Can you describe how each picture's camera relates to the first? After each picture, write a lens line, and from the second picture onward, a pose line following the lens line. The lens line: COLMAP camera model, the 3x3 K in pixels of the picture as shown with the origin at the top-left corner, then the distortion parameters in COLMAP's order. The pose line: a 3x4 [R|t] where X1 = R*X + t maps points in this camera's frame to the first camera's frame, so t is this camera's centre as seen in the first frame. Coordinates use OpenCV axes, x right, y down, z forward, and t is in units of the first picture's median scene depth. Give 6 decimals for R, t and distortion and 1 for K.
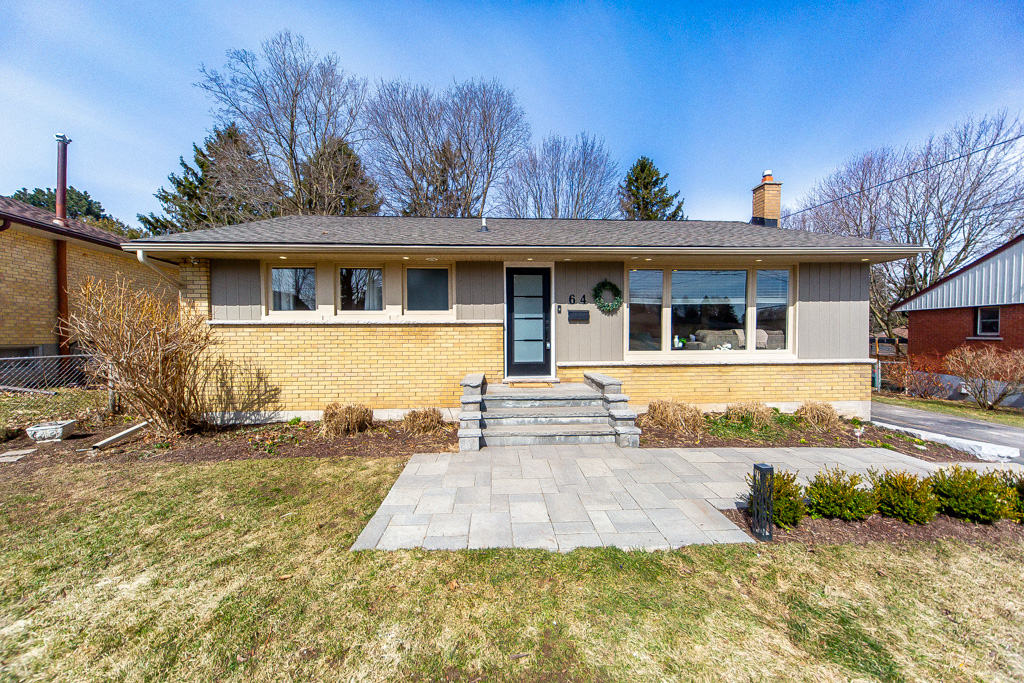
lens RADIAL K [[353.5, 0, 512.0], [0, 353.5, 341.5], [0, 0, 1]] dist [0.002069, 0.000036]
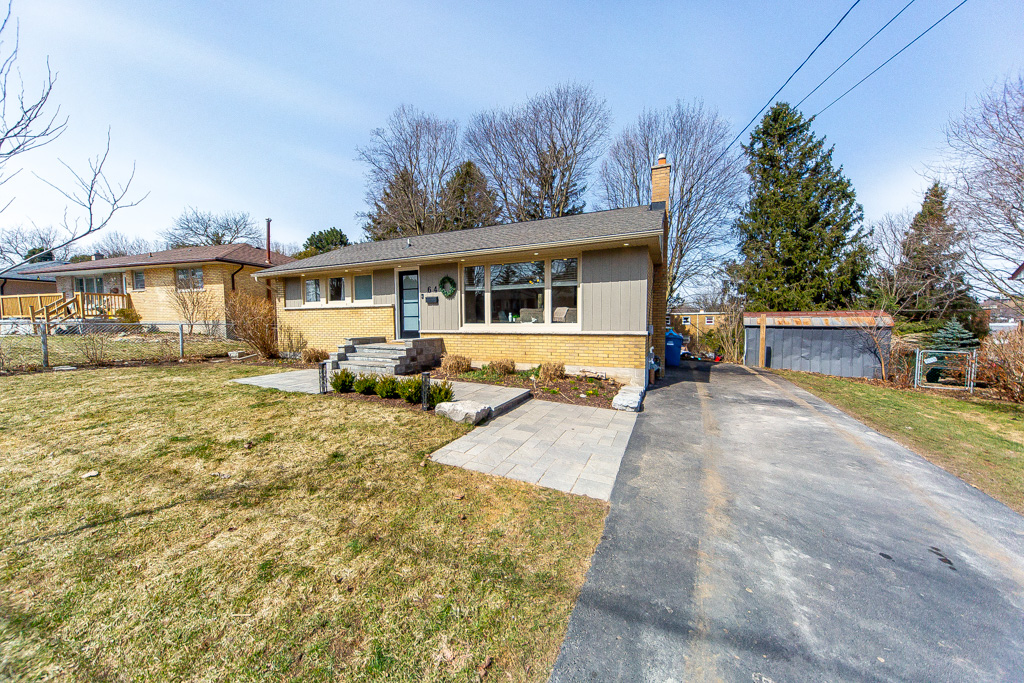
lens RADIAL K [[353.5, 0, 512.0], [0, 353.5, 341.5], [0, 0, 1]] dist [0.002069, 0.000036]
pose [[0.881145, 0.026682, -0.472092, 1.199090], [-0.010242, 0.999249, 0.037361, 0.044429], [0.472735, -0.028085, 0.880757, -0.186977]]
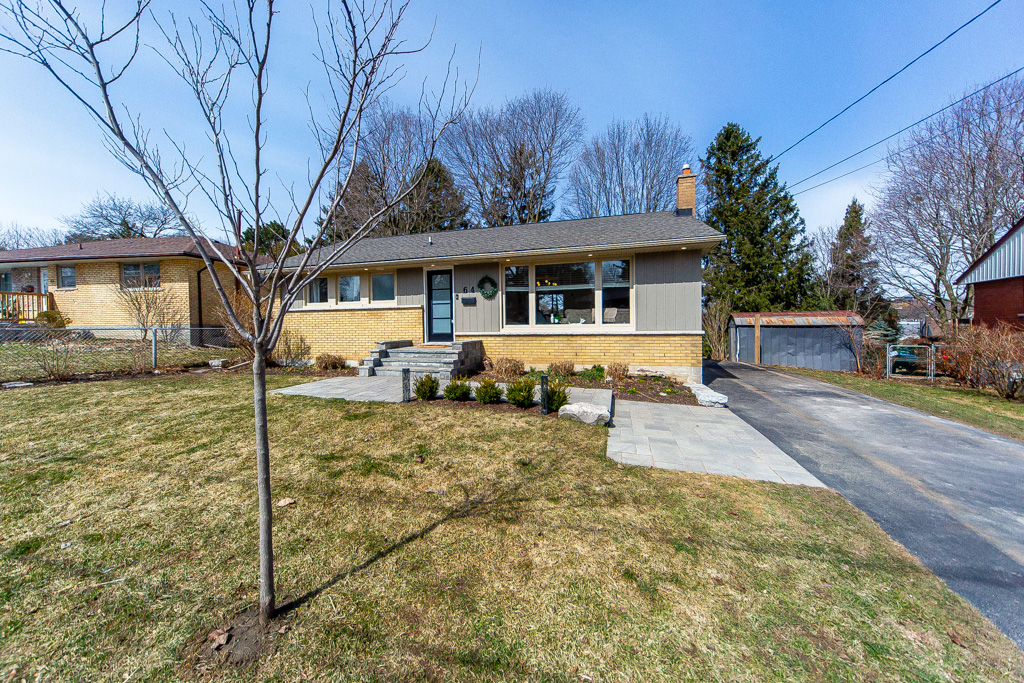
lens RADIAL K [[364.6, 0, 511.9], [0, 364.6, 329.7], [0, 0, 1]] dist [0.003000, 0.000136]
pose [[0.941120, -0.001302, -0.338070, 0.850983], [0.000197, 0.999995, -0.003304, 0.050214], [0.338073, 0.003043, 0.941115, -0.355374]]
